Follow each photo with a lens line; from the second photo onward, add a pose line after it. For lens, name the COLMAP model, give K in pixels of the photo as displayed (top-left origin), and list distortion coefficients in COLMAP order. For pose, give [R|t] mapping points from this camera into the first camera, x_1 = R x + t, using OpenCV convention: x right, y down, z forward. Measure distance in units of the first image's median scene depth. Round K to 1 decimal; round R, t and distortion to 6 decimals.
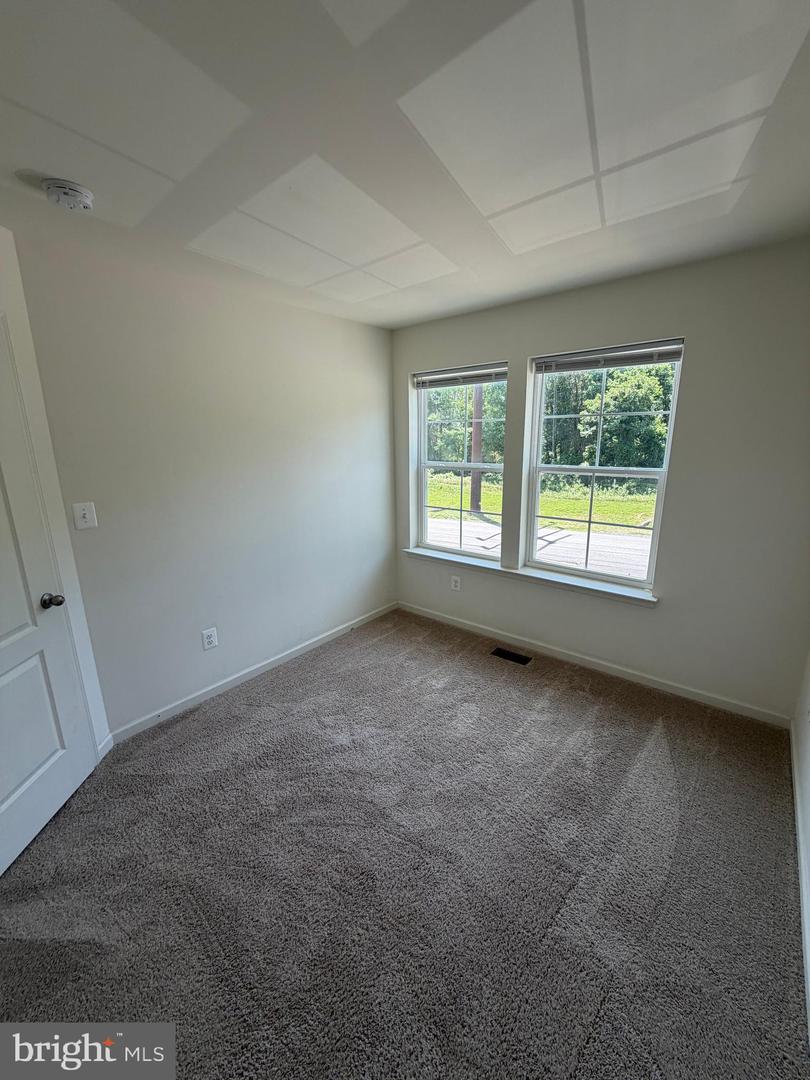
lens RADIAL K [[436.7, 0, 410.5], [0, 436.7, 537.5], [0, 0, 1]] dist [0.001938, 0.000165]
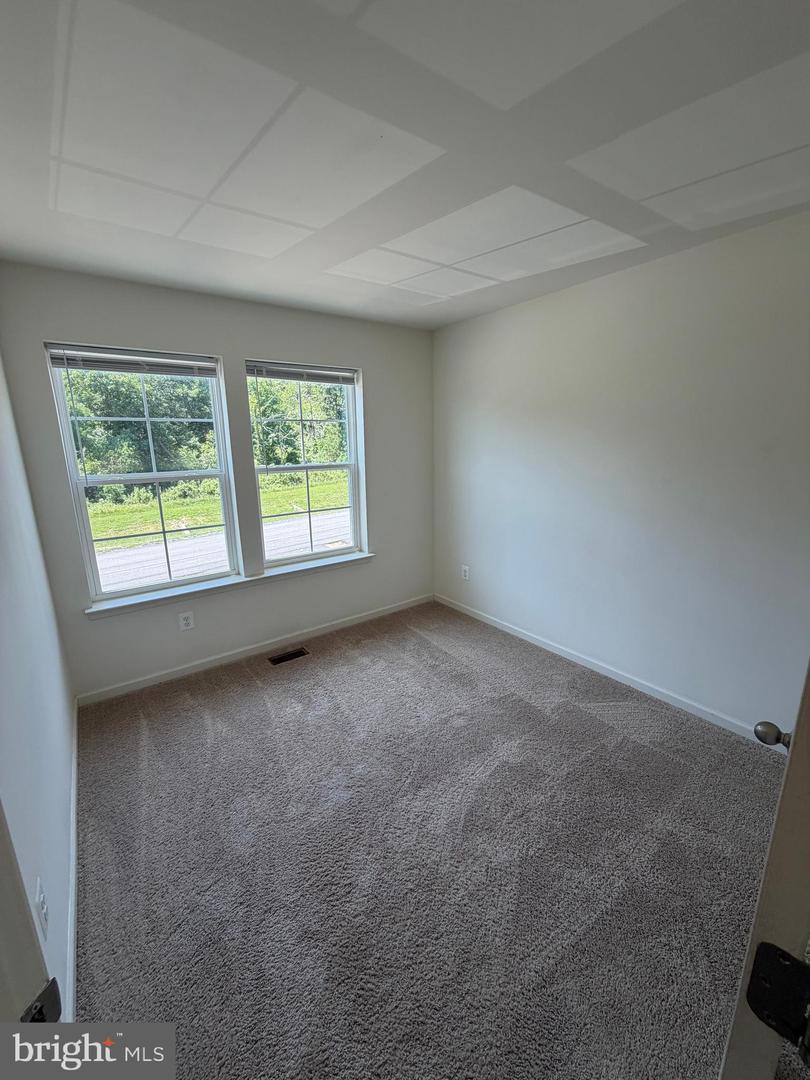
lens RADIAL K [[430.4, 0, 405.5], [0, 430.4, 537.3], [0, 0, 1]] dist [0.002495, 0.000350]
pose [[0.238328, -0.208283, 0.948587, -0.641858], [0.231774, 0.960708, 0.152712, -0.087019], [-0.943123, 0.183462, 0.277238, 0.455025]]
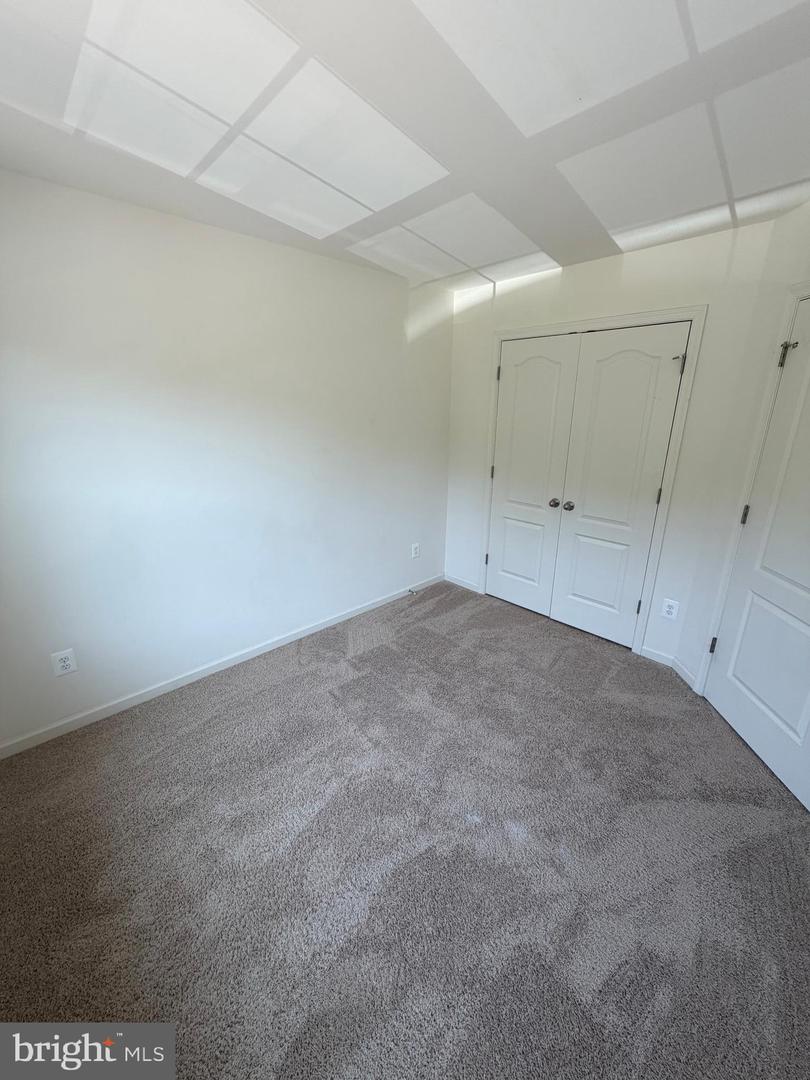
lens RADIAL K [[430.4, 0, 405.5], [0, 430.4, 537.3], [0, 0, 1]] dist [0.002495, 0.000350]
pose [[-0.993624, -0.019239, 0.111092, -0.028770], [0.038930, 0.866185, 0.498205, -0.263022], [-0.105811, 0.499354, -0.859913, 1.124163]]
